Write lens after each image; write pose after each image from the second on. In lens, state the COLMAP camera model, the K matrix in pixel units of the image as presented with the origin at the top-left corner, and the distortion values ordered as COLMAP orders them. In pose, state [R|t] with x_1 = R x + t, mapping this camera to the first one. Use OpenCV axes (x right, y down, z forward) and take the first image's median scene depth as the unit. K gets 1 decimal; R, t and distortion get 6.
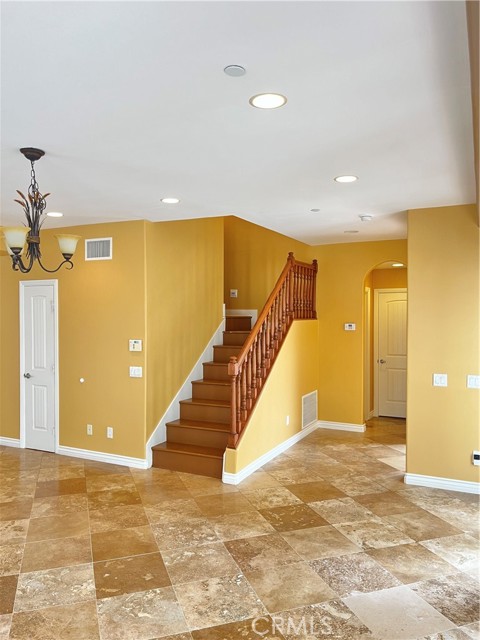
lens RADIAL K [[487.6, 0, 241.1], [0, 487.6, 320.3], [0, 0, 1]] dist [0.032818, -0.047431]
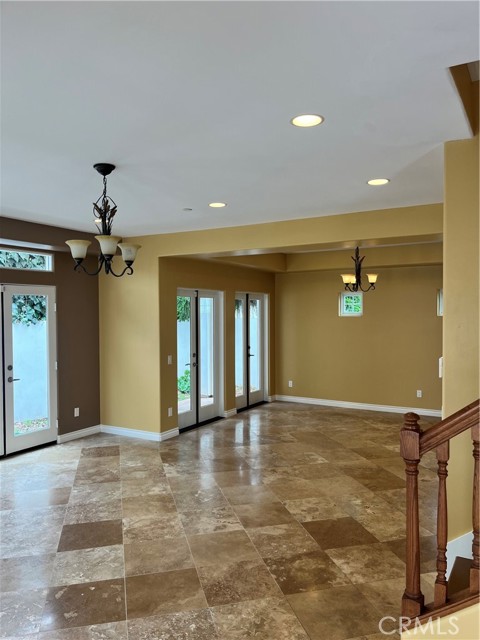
lens RADIAL K [[487.6, 0, 241.1], [0, 487.6, 322.1], [0, 0, 1]] dist [0.032818, -0.047431]
pose [[-0.078485, 0.026037, -0.996575, 0.549901], [-0.008298, 0.999607, 0.026769, -0.024035], [0.996881, 0.010371, -0.078239, 1.160988]]
